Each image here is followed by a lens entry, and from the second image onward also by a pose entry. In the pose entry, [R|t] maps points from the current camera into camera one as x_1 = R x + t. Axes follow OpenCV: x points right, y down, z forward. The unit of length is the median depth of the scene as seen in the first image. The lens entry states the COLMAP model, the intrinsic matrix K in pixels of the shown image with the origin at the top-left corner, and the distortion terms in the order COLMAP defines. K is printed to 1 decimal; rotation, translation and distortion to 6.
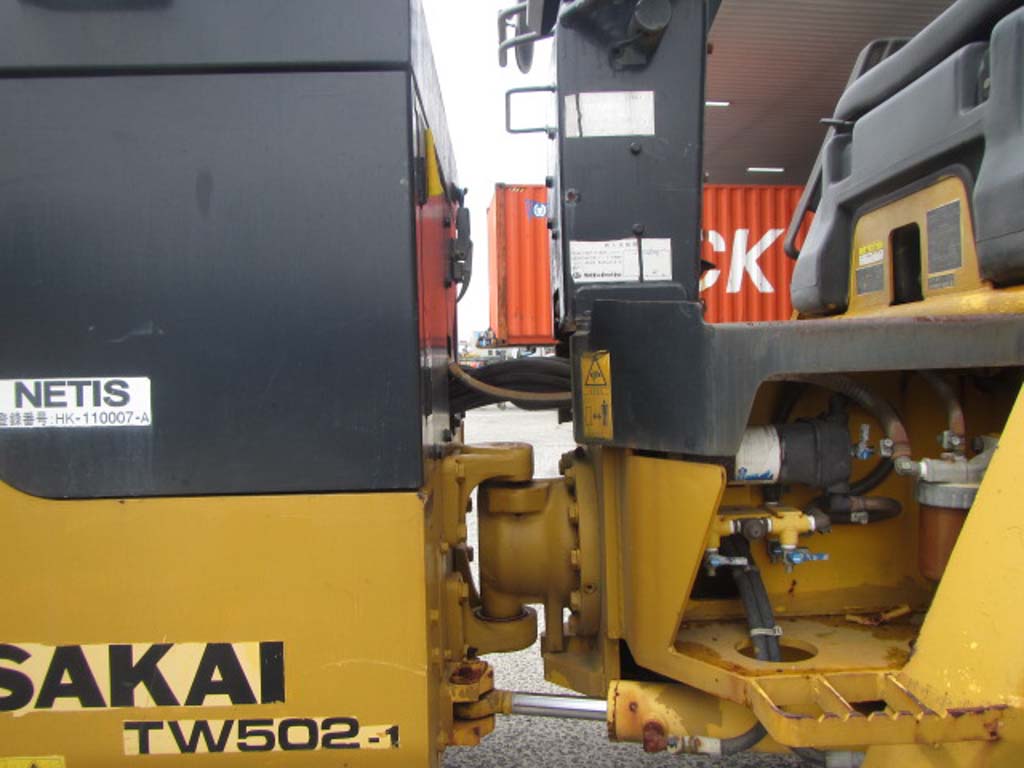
lens RADIAL K [[835.5, 0, 514.1], [0, 835.5, 385.1], [0, 0, 1]] dist [-0.008544, -0.002197]
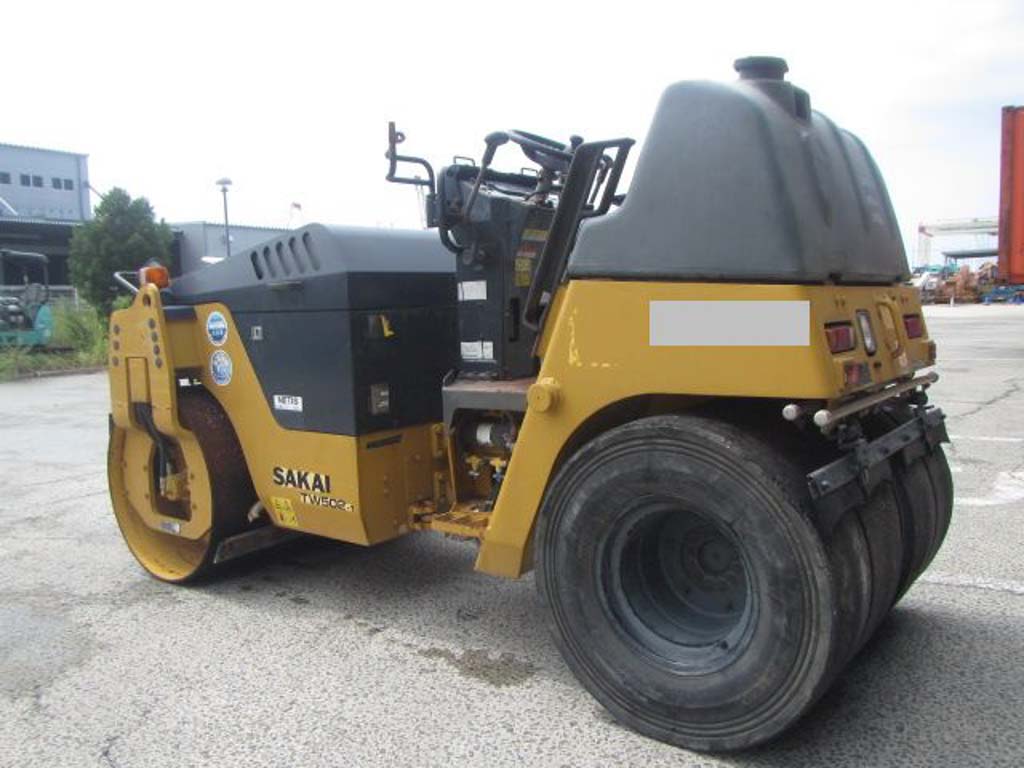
lens RADIAL K [[835.5, 0, 514.1], [0, 835.5, 385.1], [0, 0, 1]] dist [-0.008544, -0.002197]
pose [[0.785386, 0.058502, -0.616236, 2.071598], [-0.001347, 0.995683, 0.092808, -0.330482], [0.619005, -0.072060, 0.782074, -1.022236]]
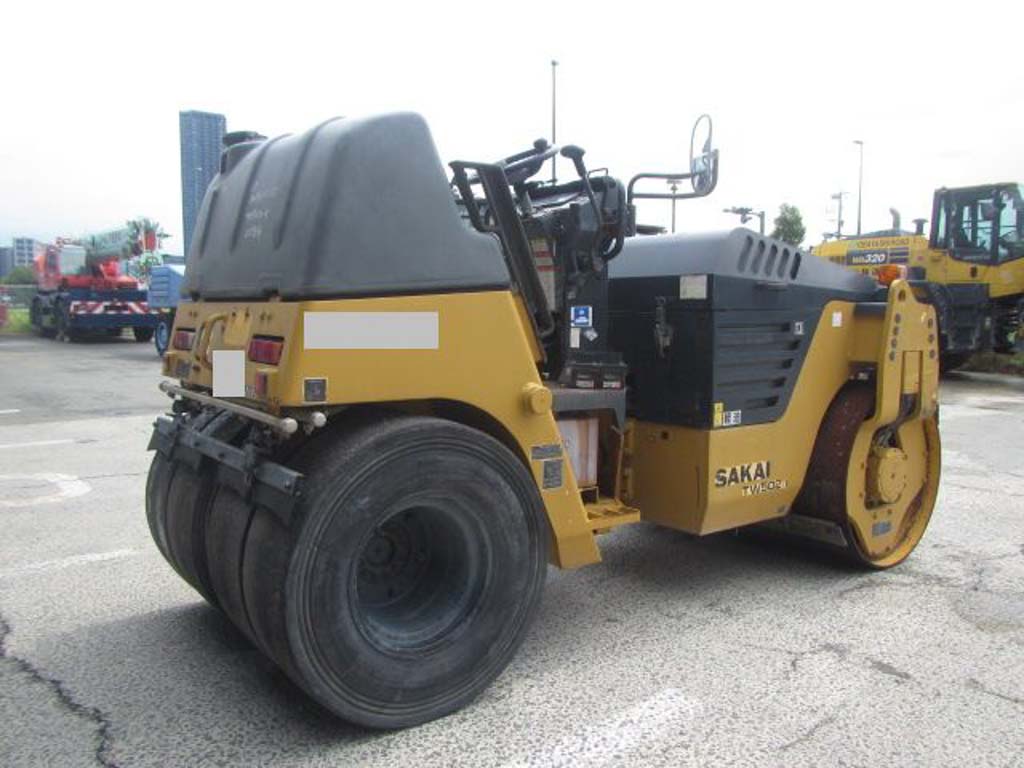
lens RADIAL K [[835.5, 0, 514.1], [0, 835.5, 385.1], [0, 0, 1]] dist [-0.008544, -0.002197]
pose [[0.809308, -0.036854, 0.586227, -2.907575], [-0.000028, 0.998027, 0.062781, -0.230705], [-0.587384, -0.050826, 0.807711, -1.146569]]
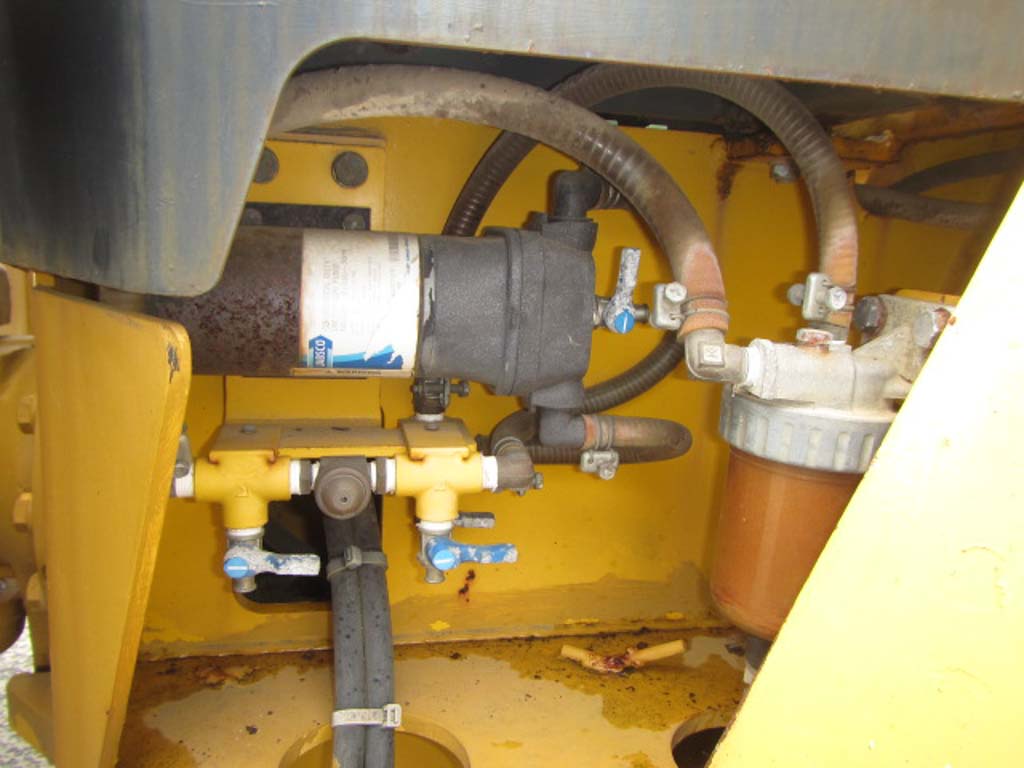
lens RADIAL K [[835.5, 0, 514.1], [0, 835.5, 385.1], [0, 0, 1]] dist [-0.008544, -0.002197]
pose [[0.976323, 0.044799, 0.211629, 0.294181], [-0.079453, 0.984205, 0.158202, 0.055416], [-0.201199, -0.171271, 0.964461, 0.632402]]
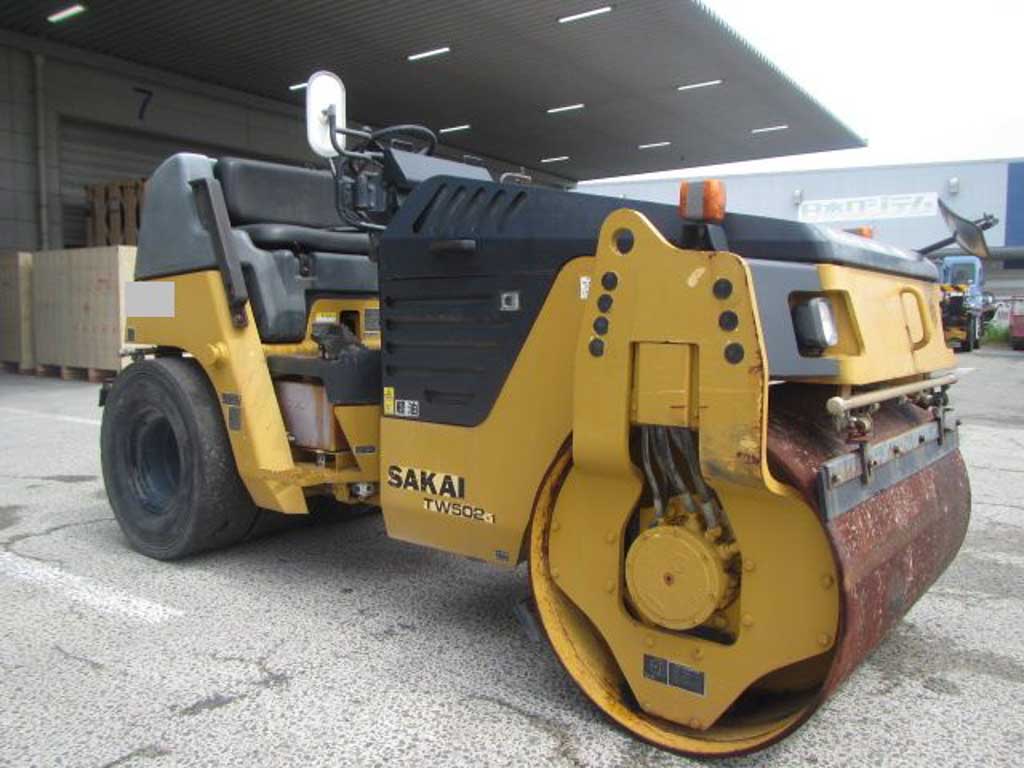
lens RADIAL K [[835.5, 0, 514.1], [0, 835.5, 385.1], [0, 0, 1]] dist [-0.008544, -0.002197]
pose [[0.770893, 0.071079, -0.632987, 1.385923], [-0.035110, 0.996985, 0.069193, -0.177828], [0.635997, -0.031116, 0.771064, -0.909835]]
